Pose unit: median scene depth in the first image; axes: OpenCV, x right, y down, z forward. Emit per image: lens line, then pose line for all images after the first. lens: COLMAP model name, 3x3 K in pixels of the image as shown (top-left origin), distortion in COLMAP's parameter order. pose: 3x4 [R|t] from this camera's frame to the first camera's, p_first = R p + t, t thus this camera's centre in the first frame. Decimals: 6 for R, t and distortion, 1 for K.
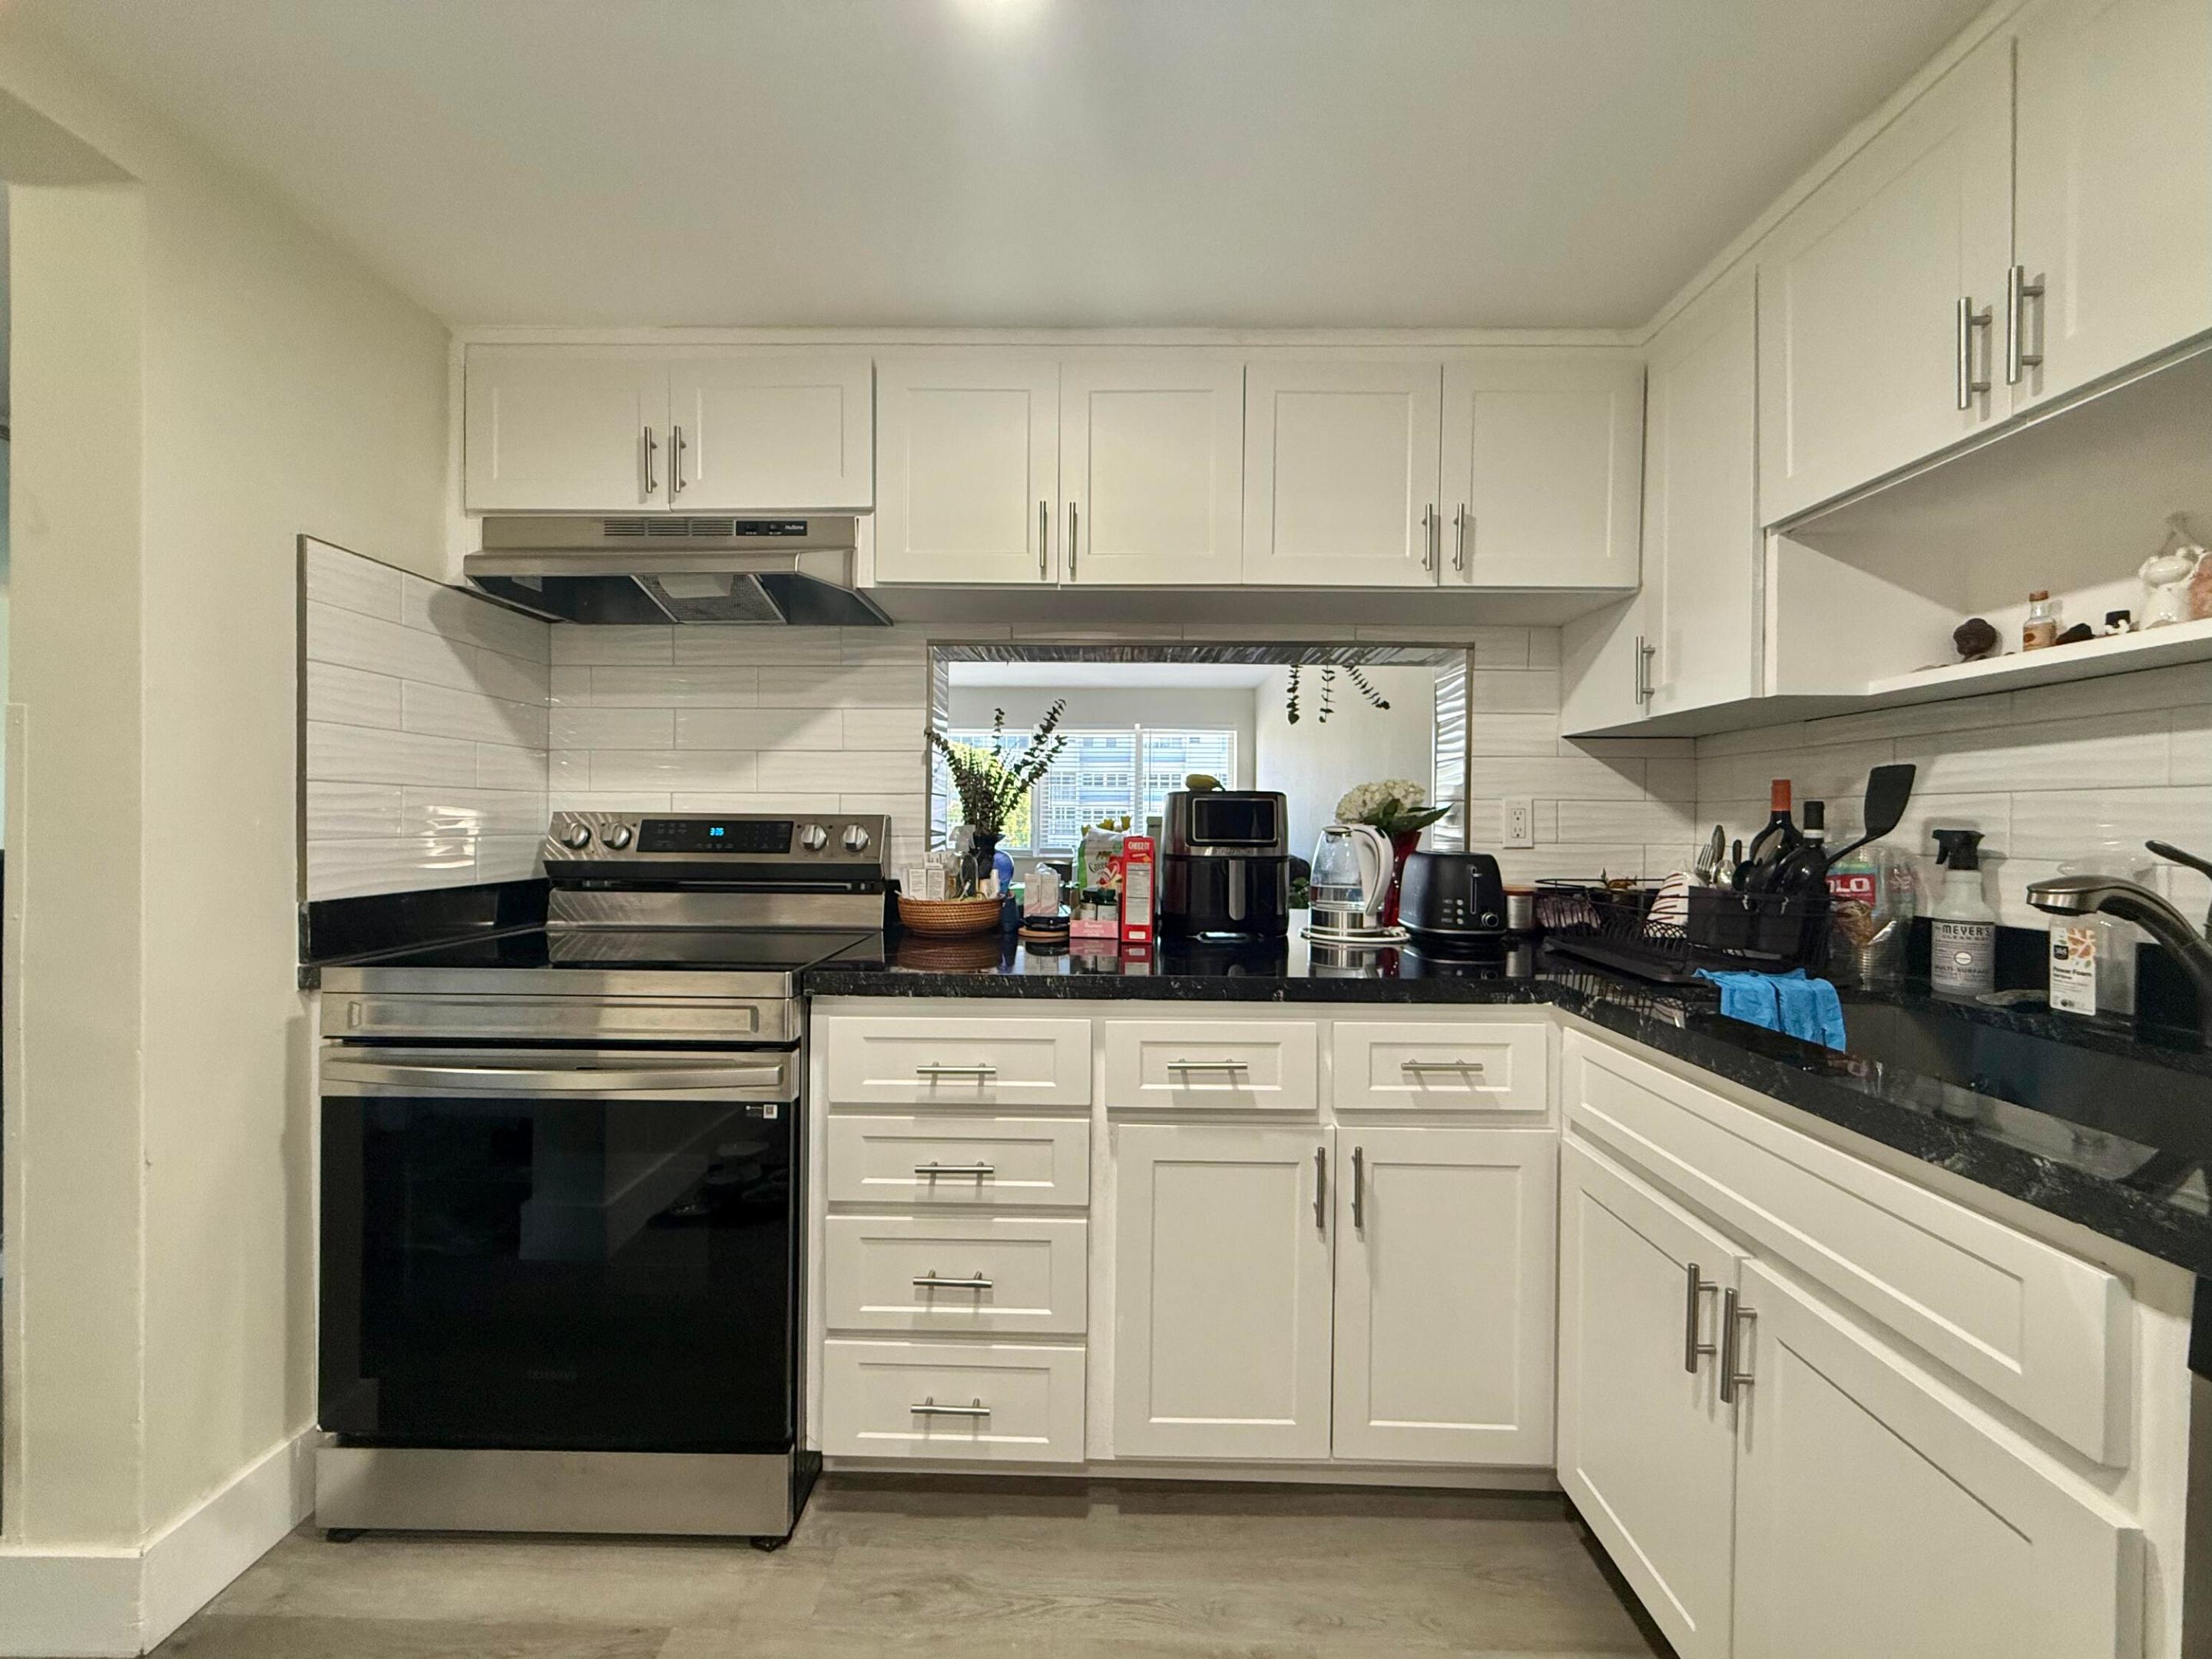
lens RADIAL K [[885.1, 0, 1096.8], [0, 885.1, 827.9], [0, 0, 1]] dist [0.002819, -0.000955]
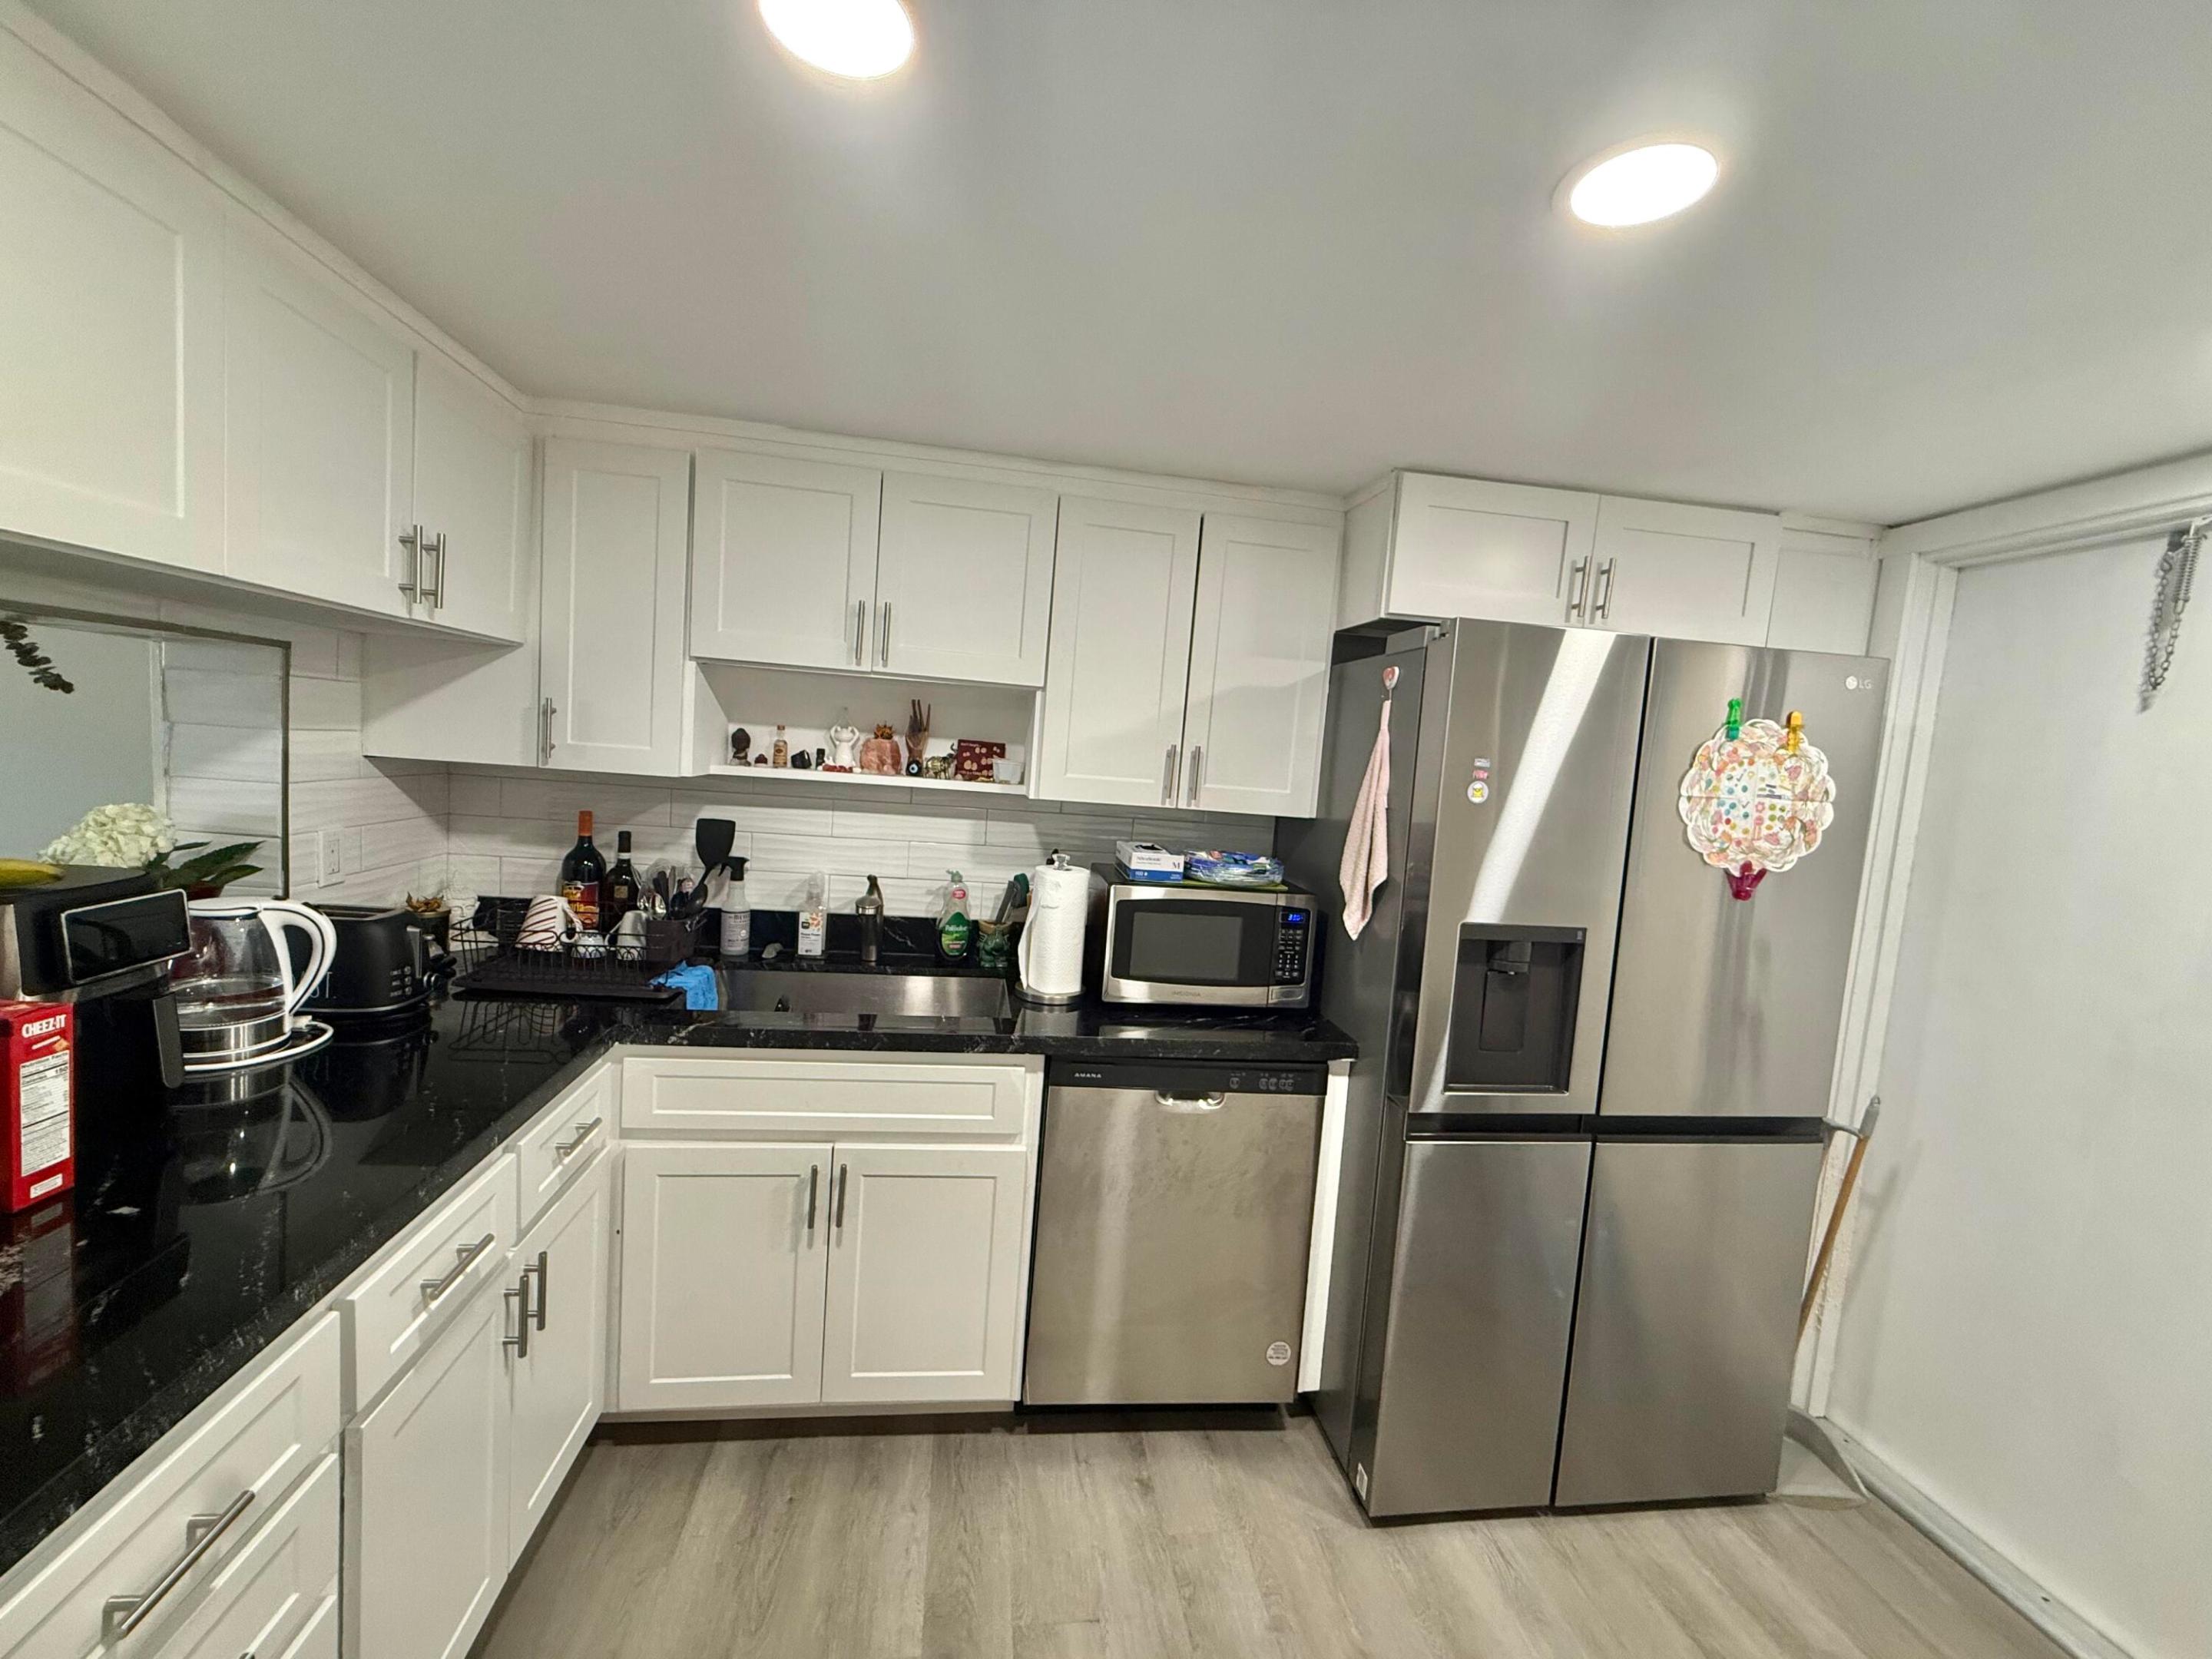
lens RADIAL K [[885.1, 0, 1099.4], [0, 885.1, 828.5], [0, 0, 1]] dist [0.002819, -0.000955]
pose [[-0.159921, -0.109015, 0.981092, -0.708724], [-0.070586, 0.992602, 0.098788, -0.245250], [-0.984603, -0.053454, -0.166432, 0.573254]]
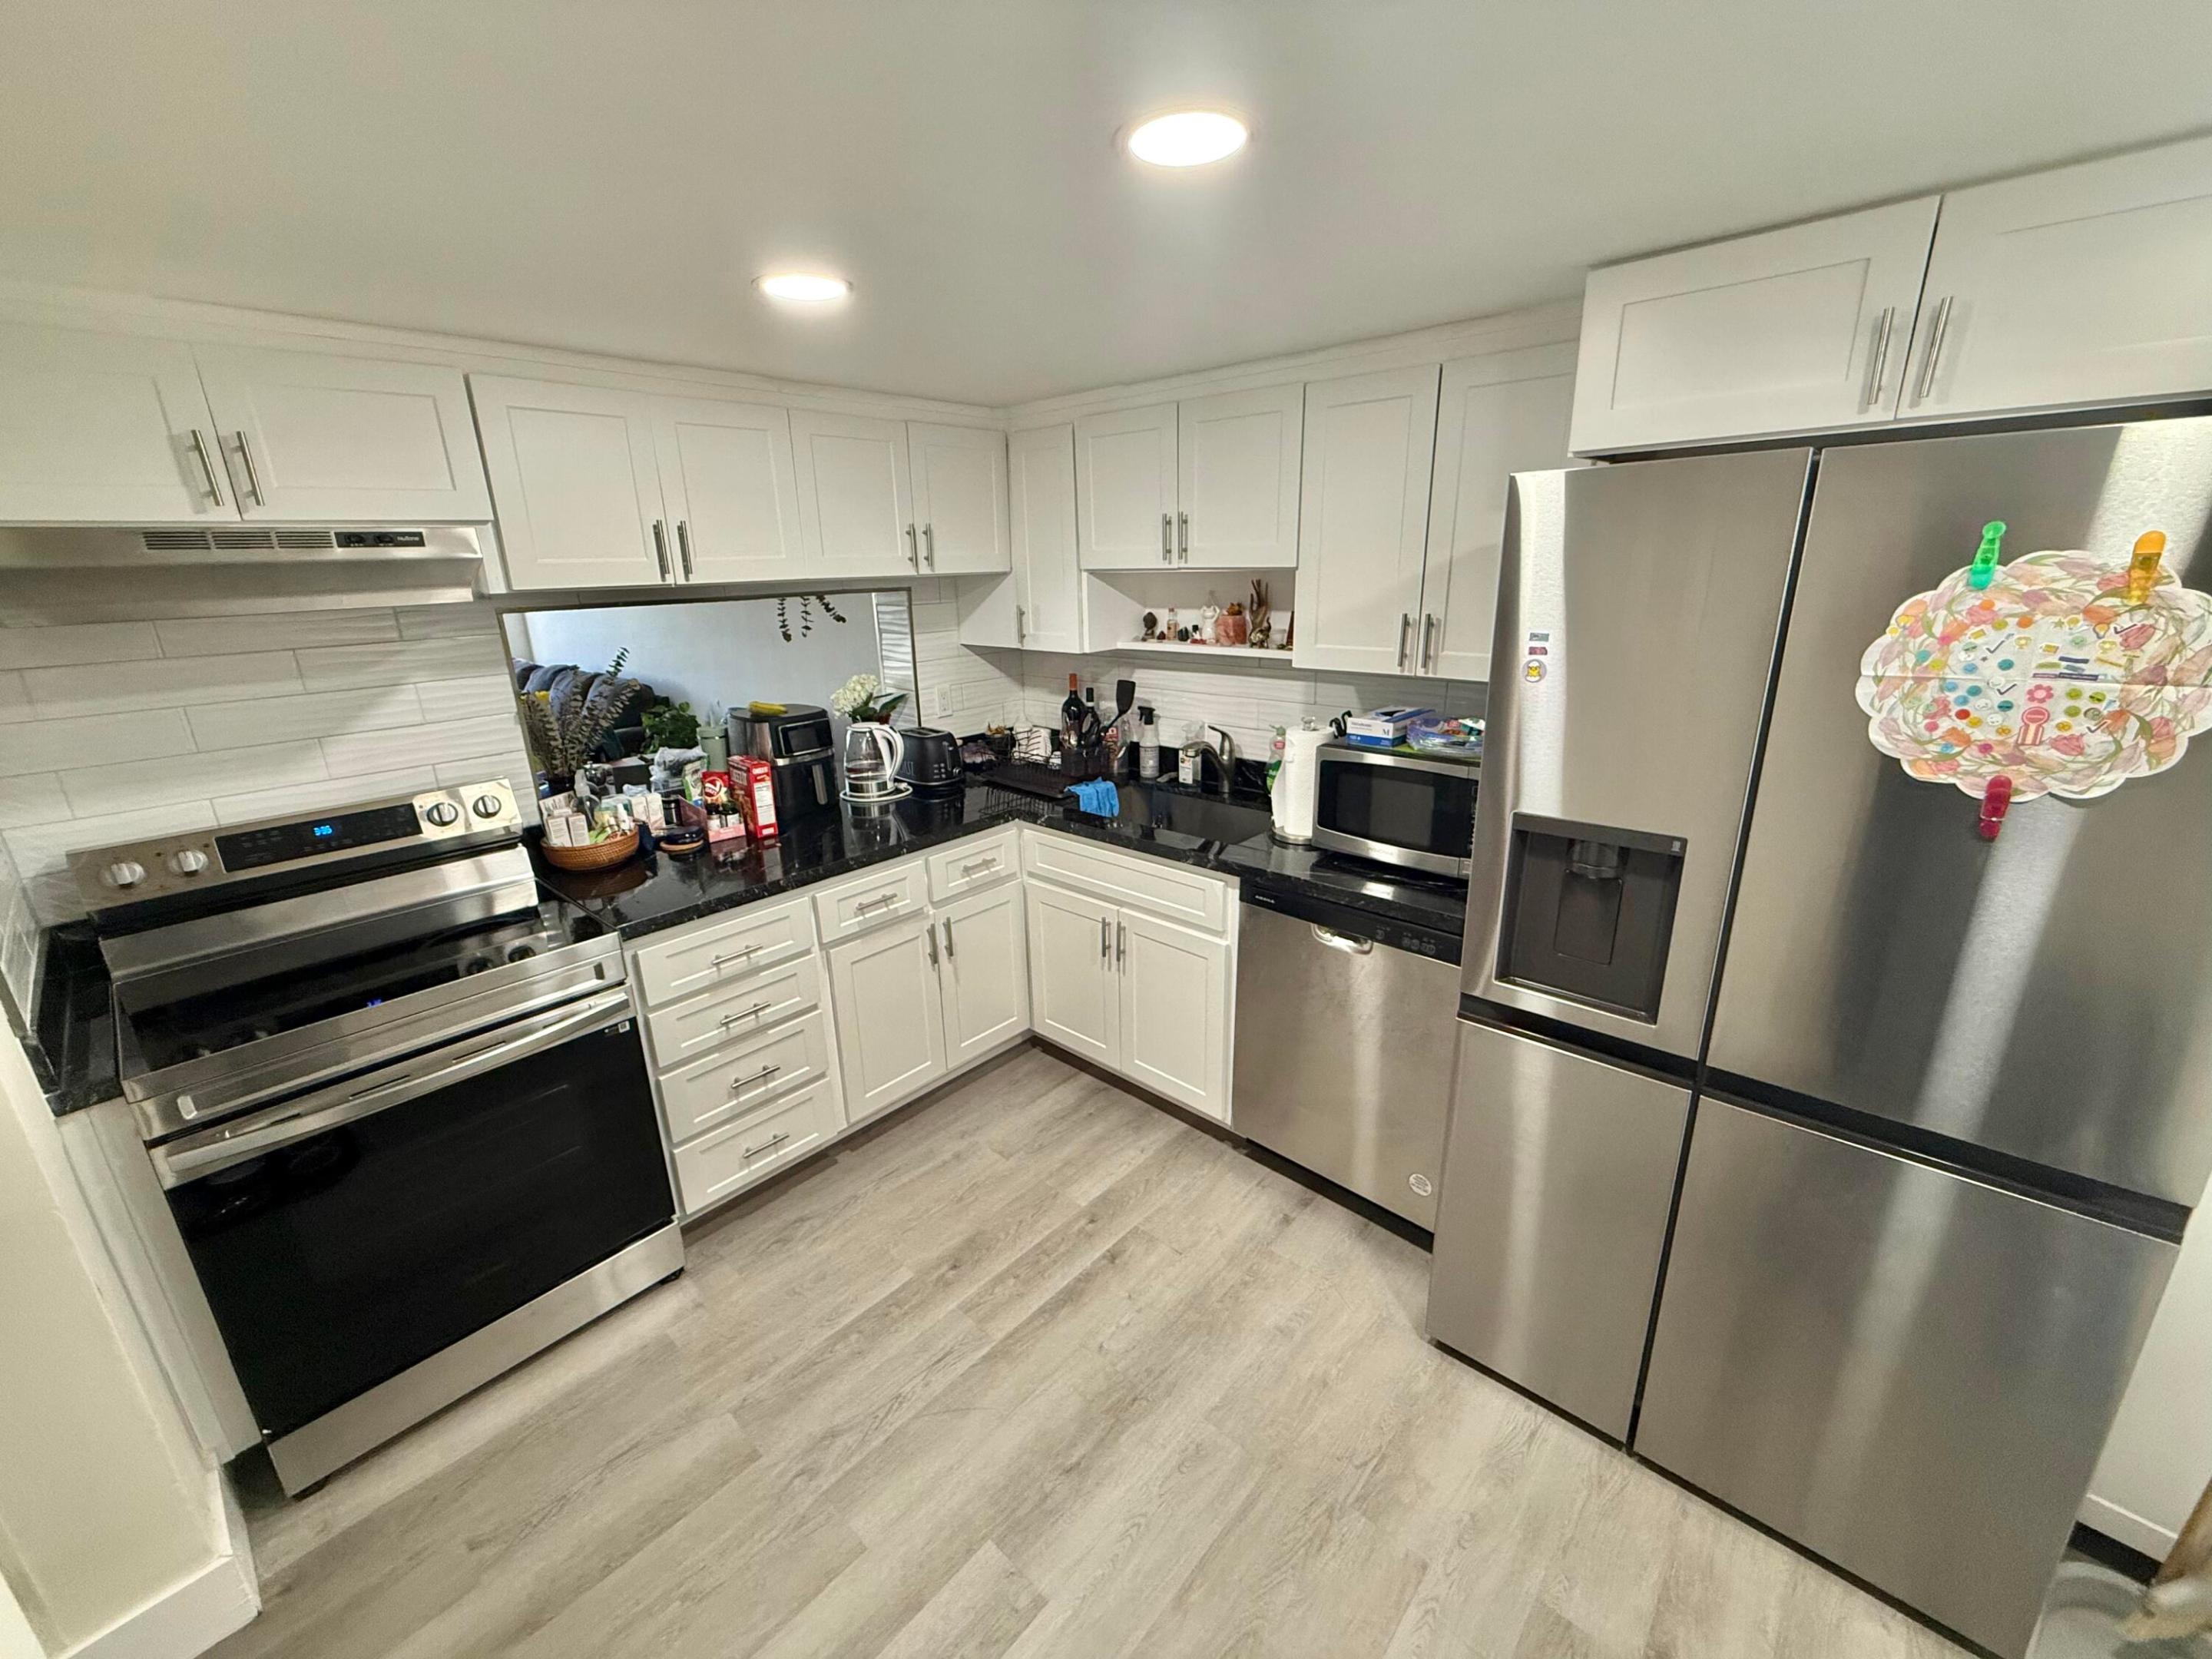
lens RADIAL K [[885.1, 0, 1102.6], [0, 885.1, 827.1], [0, 0, 1]] dist [0.002819, -0.000955]
pose [[0.655928, -0.244938, 0.713978, -0.772617], [0.034186, 0.954556, 0.296064, -0.362098], [-0.754049, -0.169788, 0.634493, -0.398830]]
